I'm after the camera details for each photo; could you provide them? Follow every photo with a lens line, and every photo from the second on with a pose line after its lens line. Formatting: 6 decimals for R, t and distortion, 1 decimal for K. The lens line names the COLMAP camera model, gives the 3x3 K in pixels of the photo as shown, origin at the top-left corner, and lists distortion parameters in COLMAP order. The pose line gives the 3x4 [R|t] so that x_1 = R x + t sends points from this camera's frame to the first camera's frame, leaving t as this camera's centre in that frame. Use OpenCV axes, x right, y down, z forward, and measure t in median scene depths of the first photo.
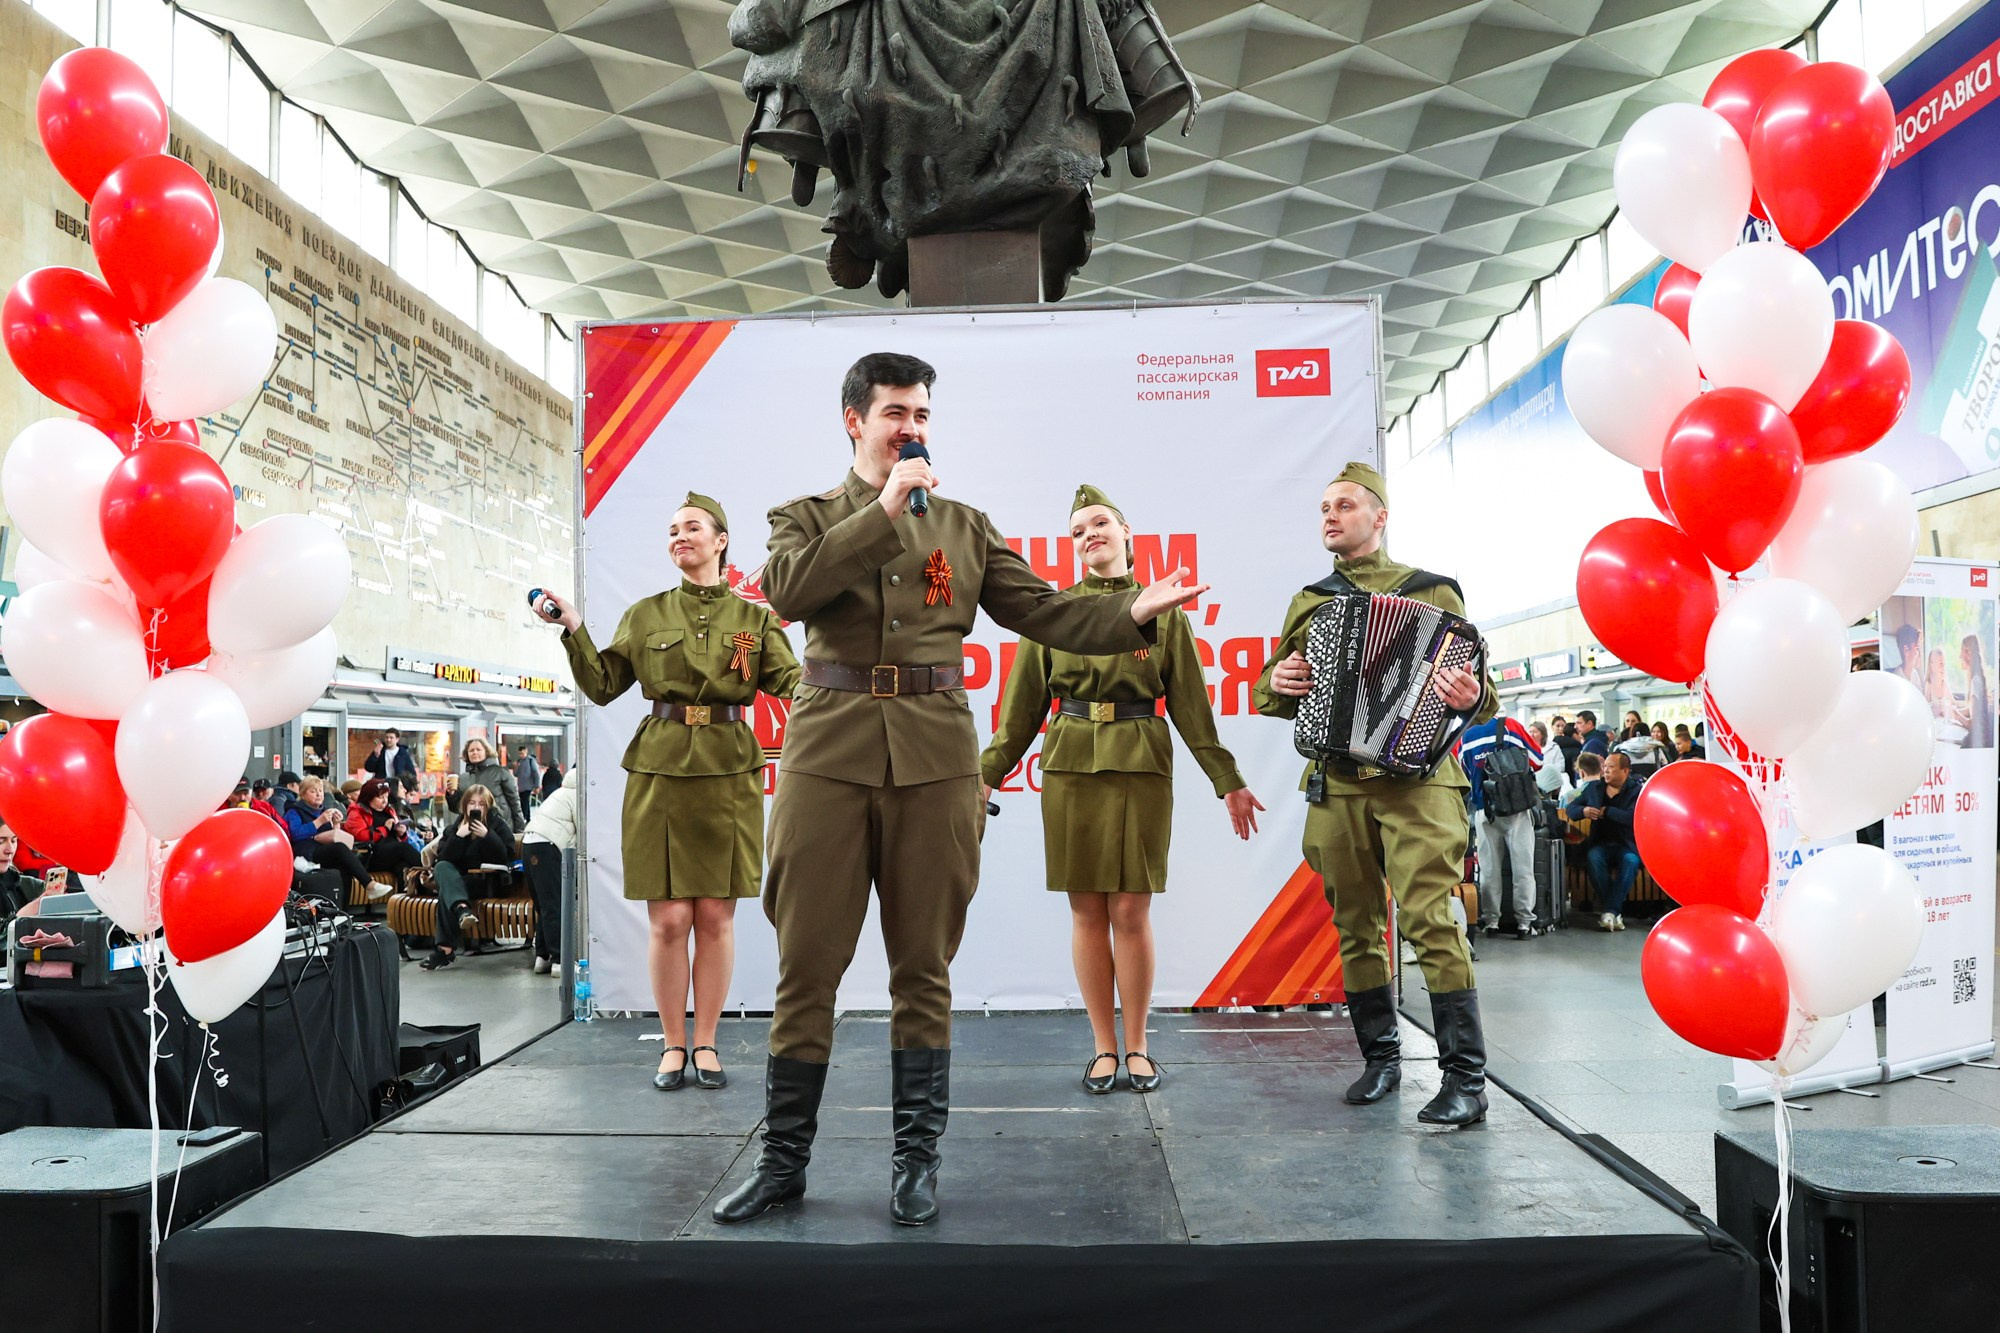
lens RADIAL K [[1727.2, 0, 941.6], [0, 1727.2, 659.3], [0, 0, 1]] dist [-0.109955, 0.088638]
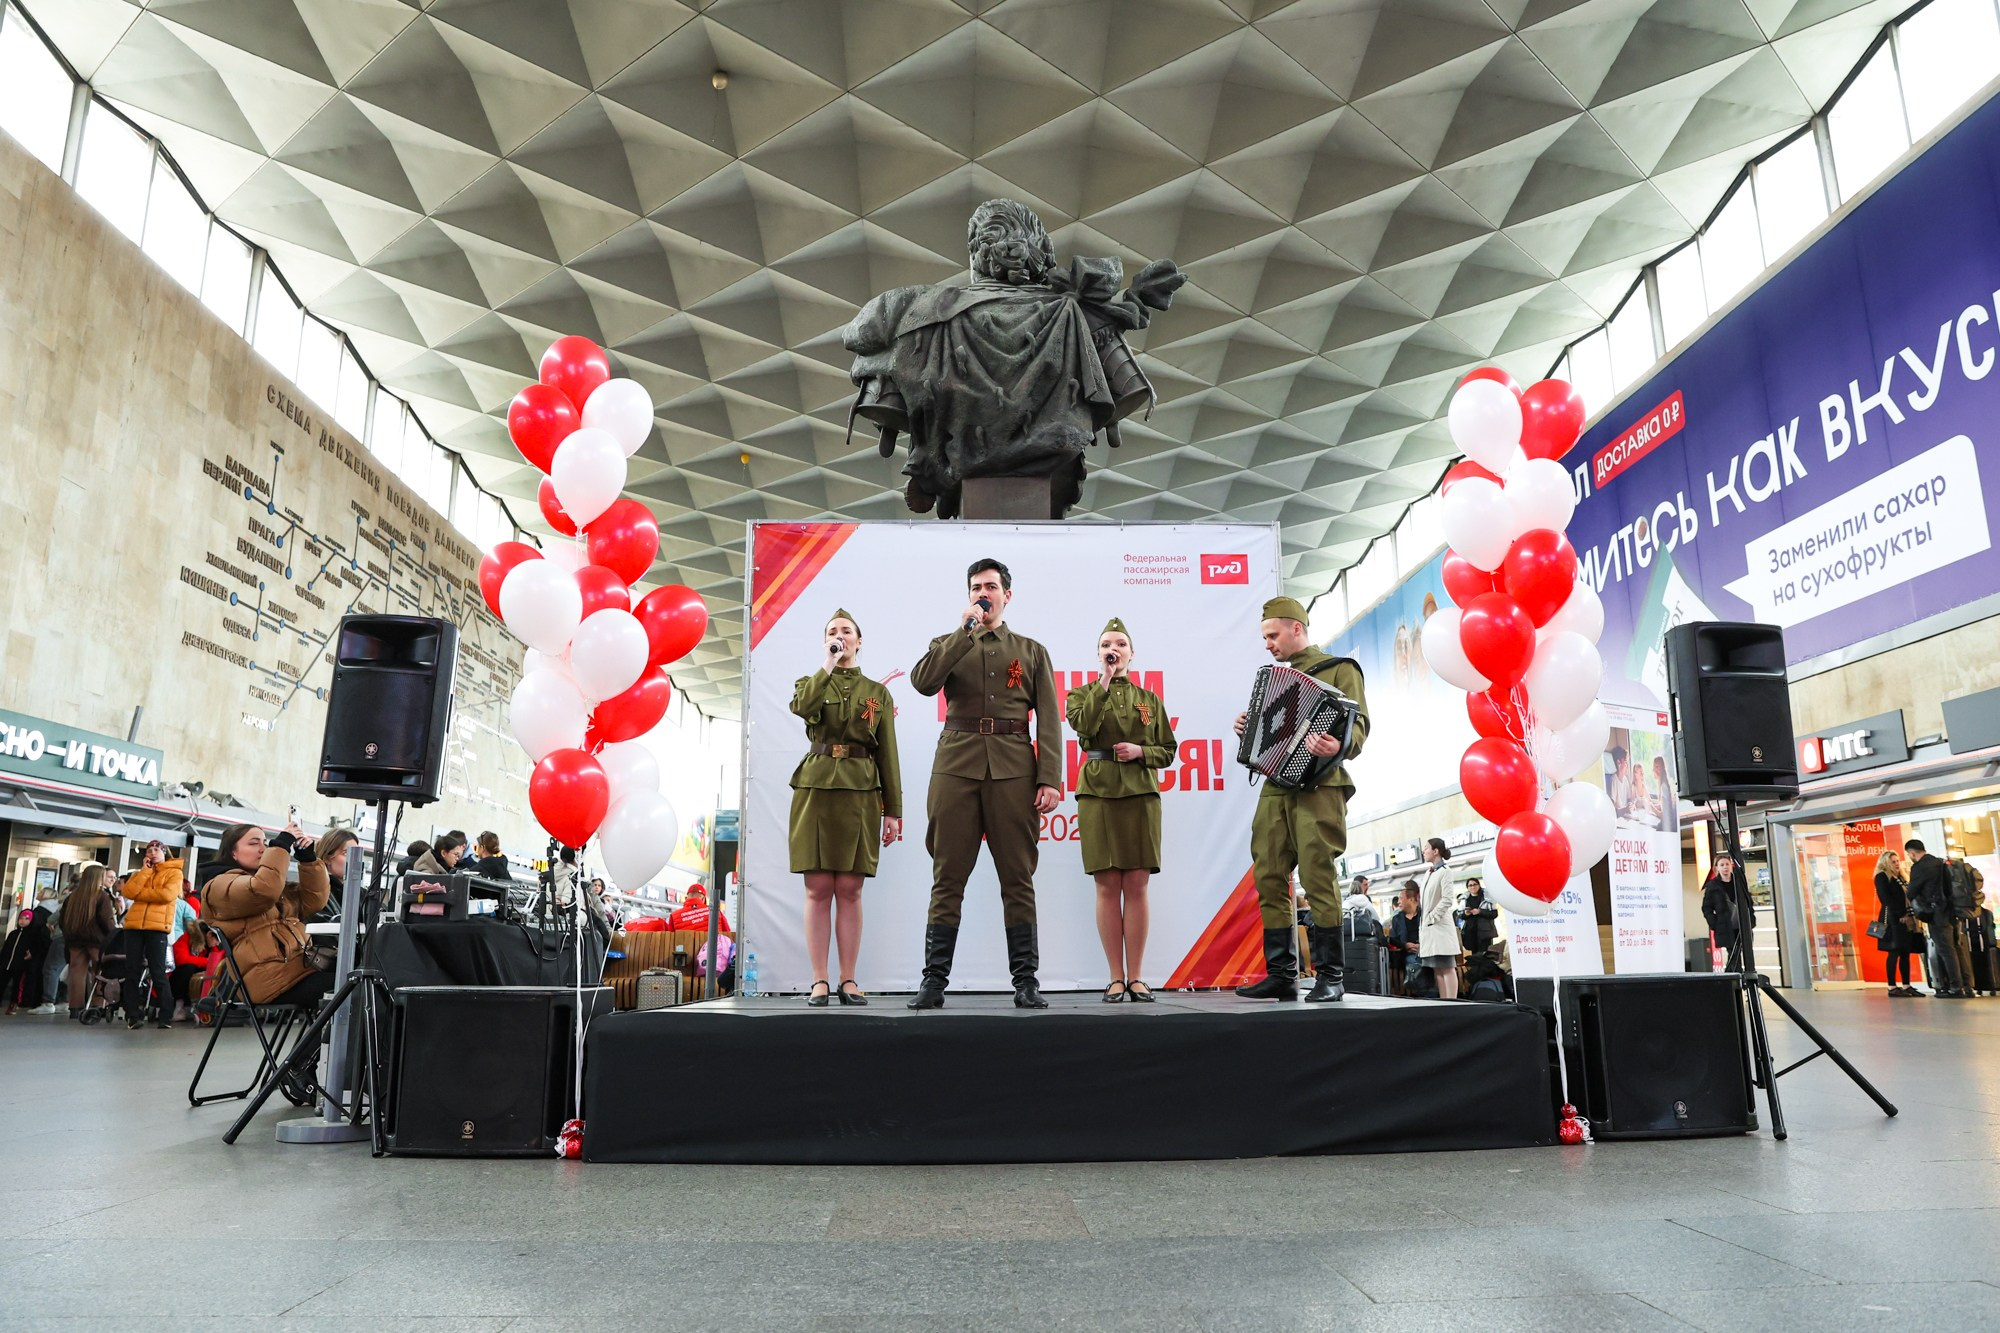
lens RADIAL K [[1412.4, 0, 1025.3], [0, 1412.4, 620.8], [0, 0, 1]] dist [-0.108357, 0.083629]
pose [[0.993326, 0.032250, 0.110736, -0.098522], [-0.012172, 0.984062, -0.177407, 0.093192], [-0.114693, 0.174875, 0.977888, -0.185013]]
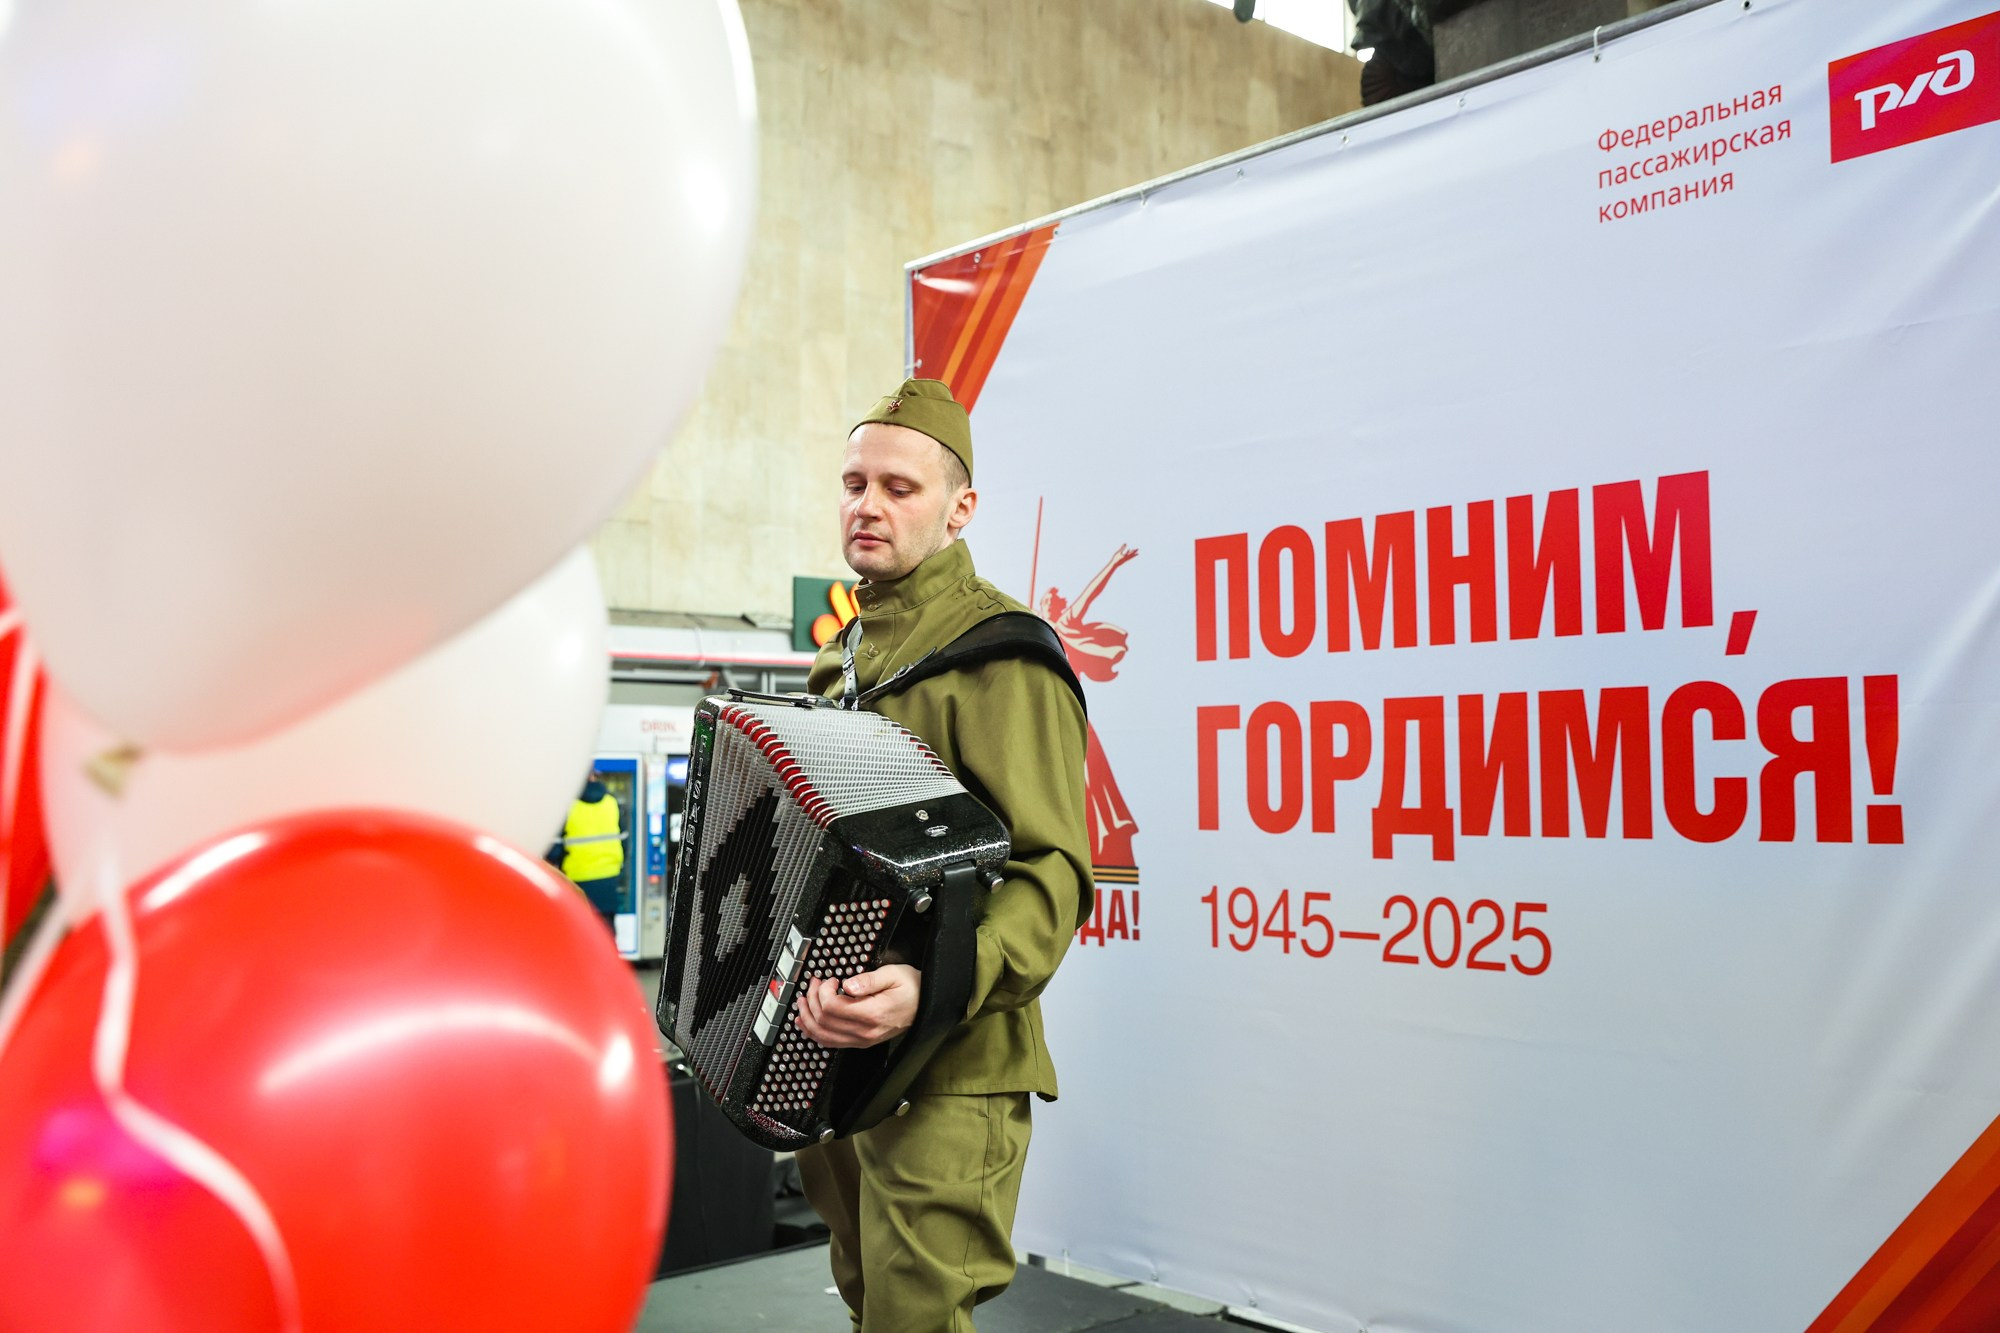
lens RADIAL K [[1868.8, 0, 985.9], [0, 1868.8, 668.6], [0, 0, 1]] dist [-0.036788, 0.112862]
pose [[0.701685, -0.030184, -0.711847, 0.336509], [0.032476, 0.999419, -0.010364, -0.015385], [0.711746, -0.015846, 0.702258, 0.422992]]
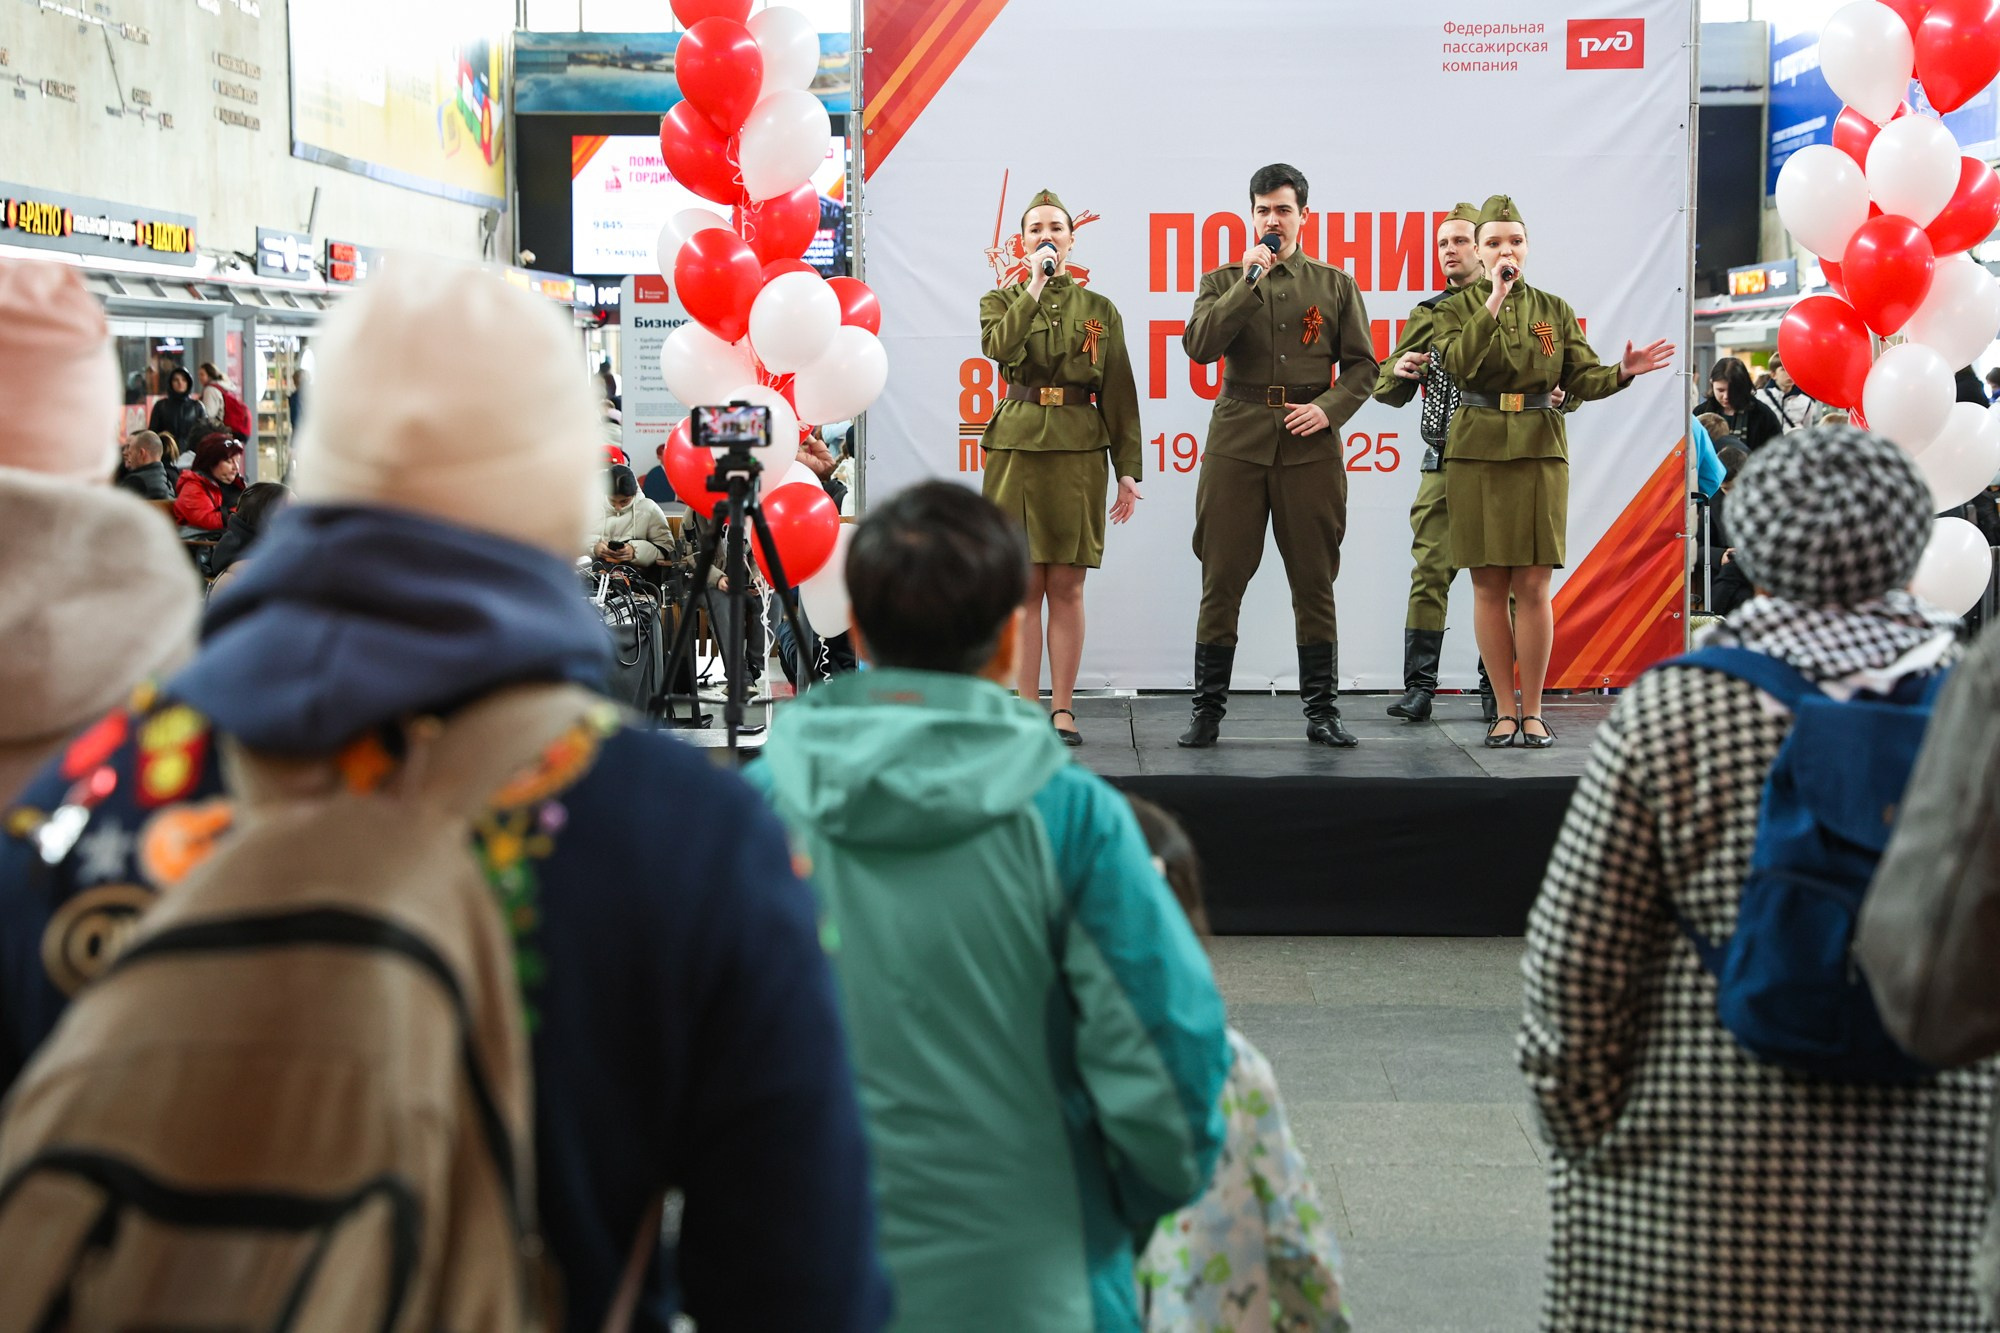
lens RADIAL K [[3767.7, 0, 1047.1], [0, 3767.7, 540.7], [0, 0, 1]] dist [0.249641, 0.158561]
pose [[0.998770, 0.013060, 0.047832, -0.184536], [-0.017743, 0.994948, 0.098815, -0.084027], [-0.046300, -0.099542, 0.993956, -1.014679]]
